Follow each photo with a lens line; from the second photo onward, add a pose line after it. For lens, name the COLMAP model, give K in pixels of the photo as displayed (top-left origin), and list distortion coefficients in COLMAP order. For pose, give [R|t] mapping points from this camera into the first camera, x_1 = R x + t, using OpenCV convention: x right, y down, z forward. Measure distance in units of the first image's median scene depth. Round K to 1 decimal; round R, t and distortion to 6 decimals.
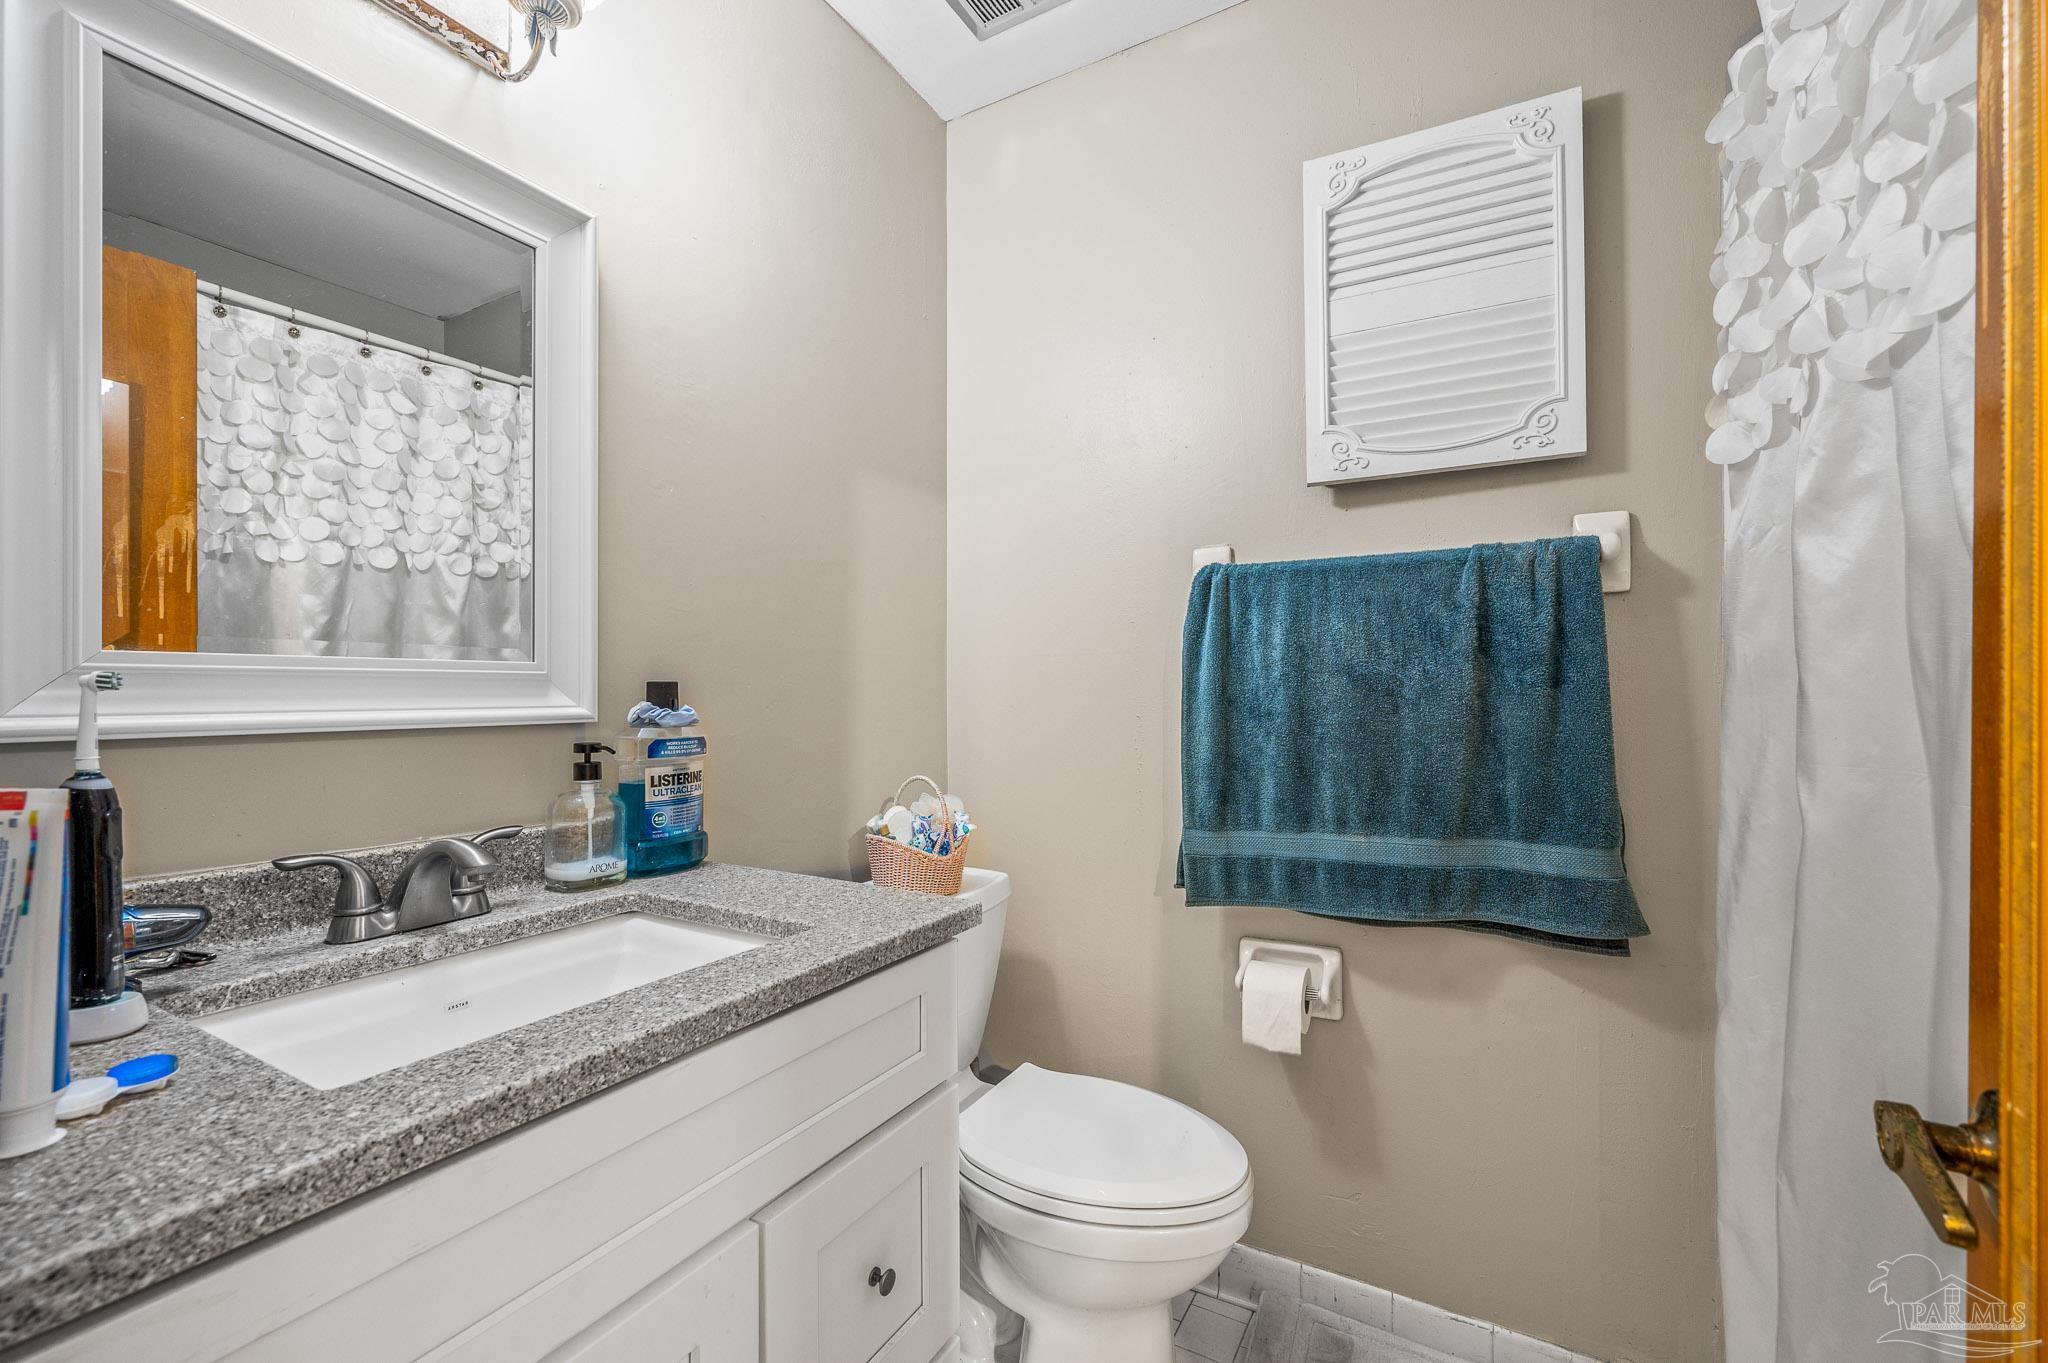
lens RADIAL K [[846.3, 0, 1026.0], [0, 846.3, 687.2], [0, 0, 1]] dist [-0.000891, 0.000060]
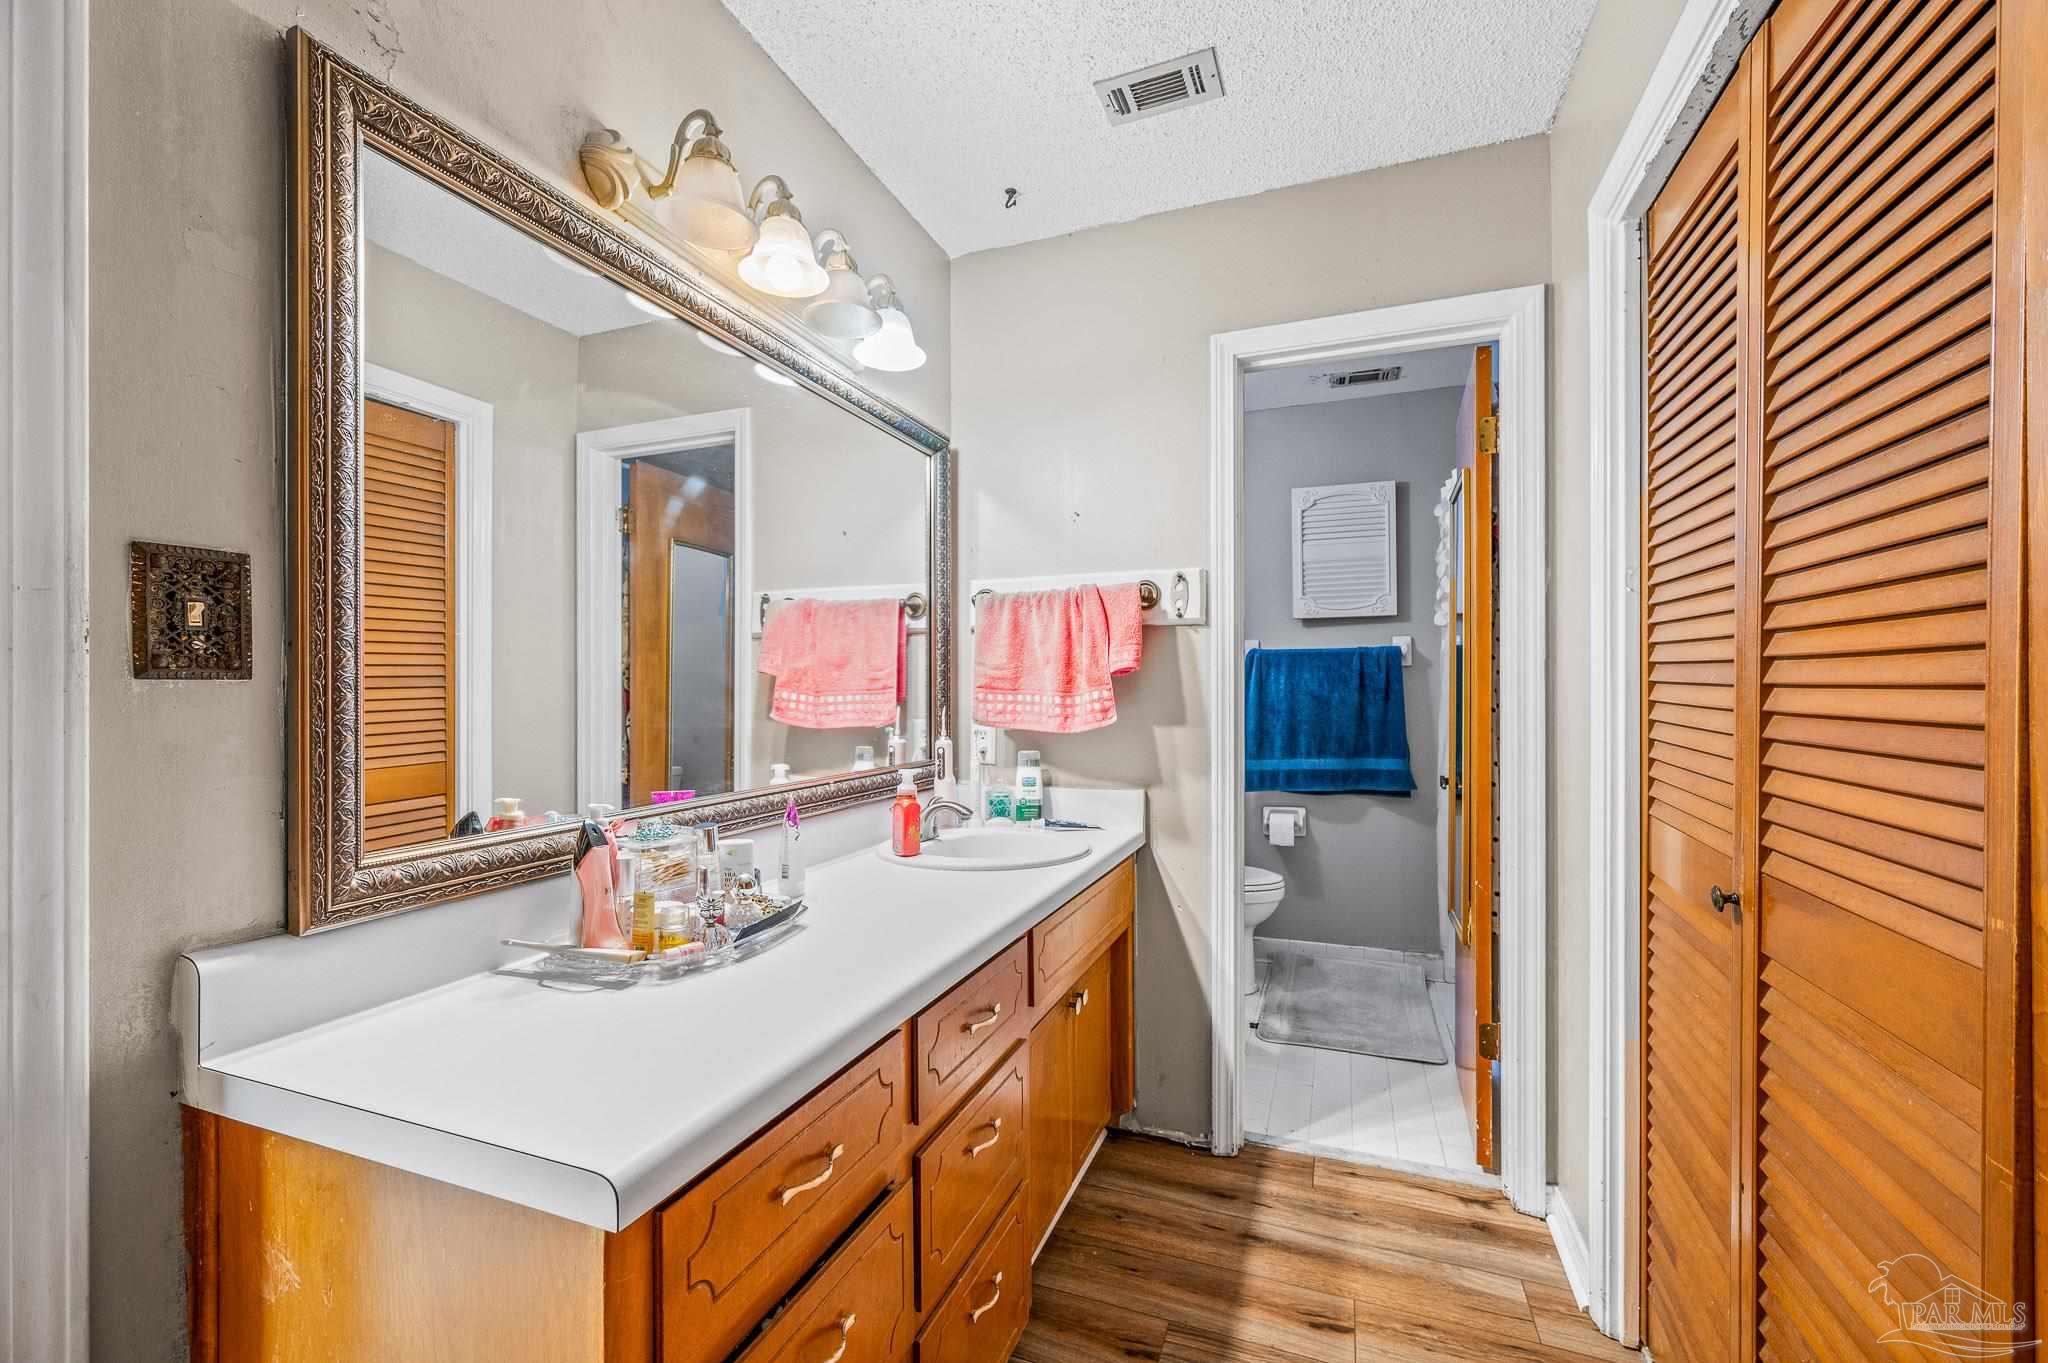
lens RADIAL K [[828.1, 0, 1027.8], [0, 828.1, 682.8], [0, 0, 1]] dist [-0.001057, 0.000114]
pose [[0.985410, -0.001518, 0.170193, -0.889730], [0.001495, 0.999999, 0.000267, -0.056211], [-0.170194, -0.000009, 0.985411, -1.318340]]
